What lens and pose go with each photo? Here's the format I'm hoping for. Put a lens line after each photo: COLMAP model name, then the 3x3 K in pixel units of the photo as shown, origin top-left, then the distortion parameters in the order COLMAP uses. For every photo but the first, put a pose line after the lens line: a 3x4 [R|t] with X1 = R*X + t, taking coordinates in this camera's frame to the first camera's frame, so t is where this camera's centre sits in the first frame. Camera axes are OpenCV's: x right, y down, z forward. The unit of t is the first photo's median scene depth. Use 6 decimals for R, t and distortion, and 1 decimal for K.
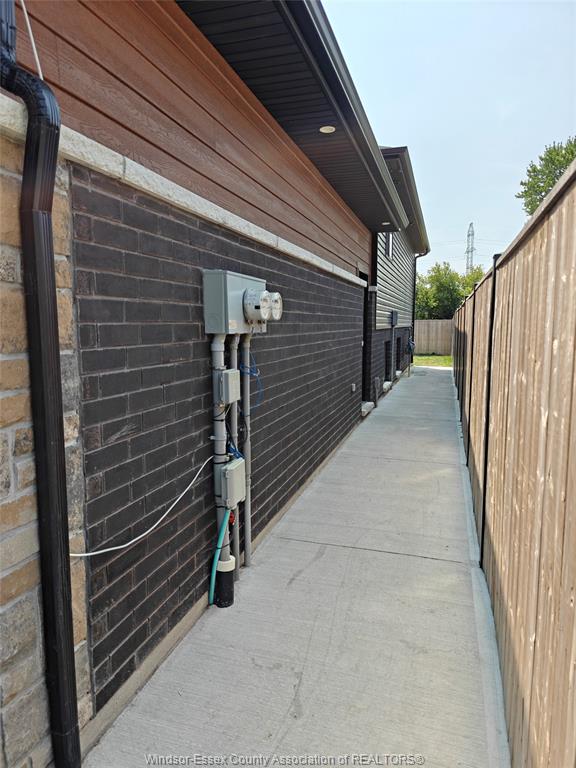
lens RADIAL K [[524.6, 0, 288.0], [0, 524.6, 384.0], [0, 0, 1]] dist [0.049505, -0.062160]
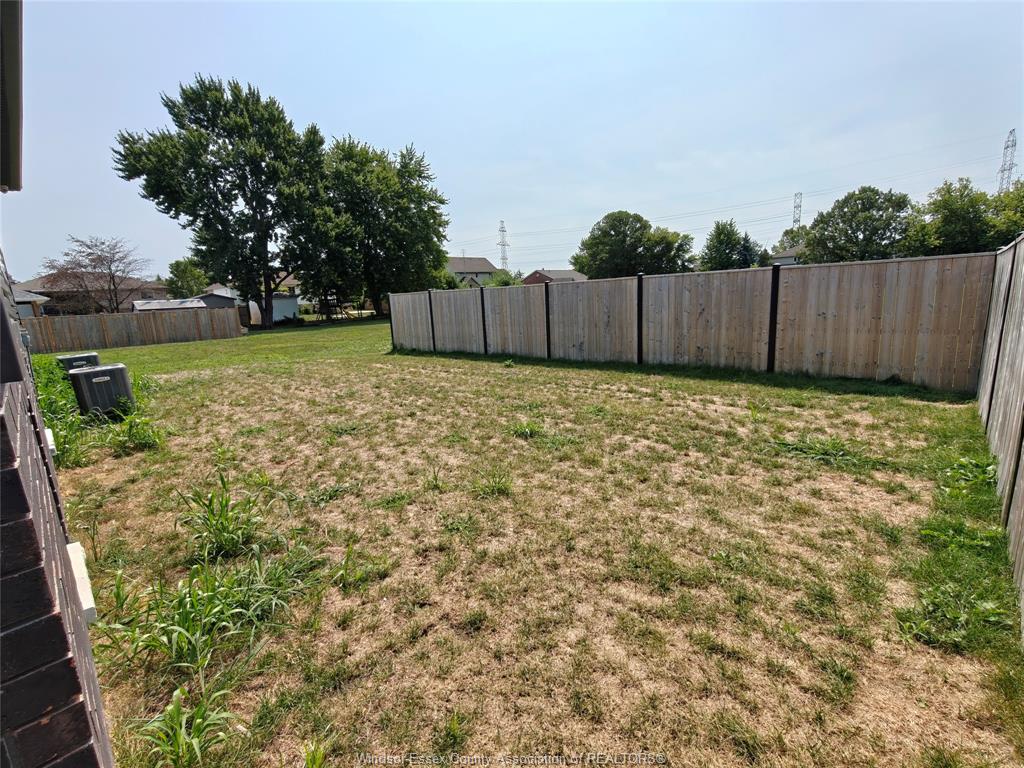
lens RADIAL K [[468.8, 0, 512.0], [0, 468.8, 384.0], [0, 0, 1]] dist [0.004615, 0.000894]
pose [[0.897865, 0.038789, -0.438560, 0.196113], [0.000275, 0.996062, 0.088662, -0.075423], [0.440272, -0.079727, 0.894318, 0.658488]]
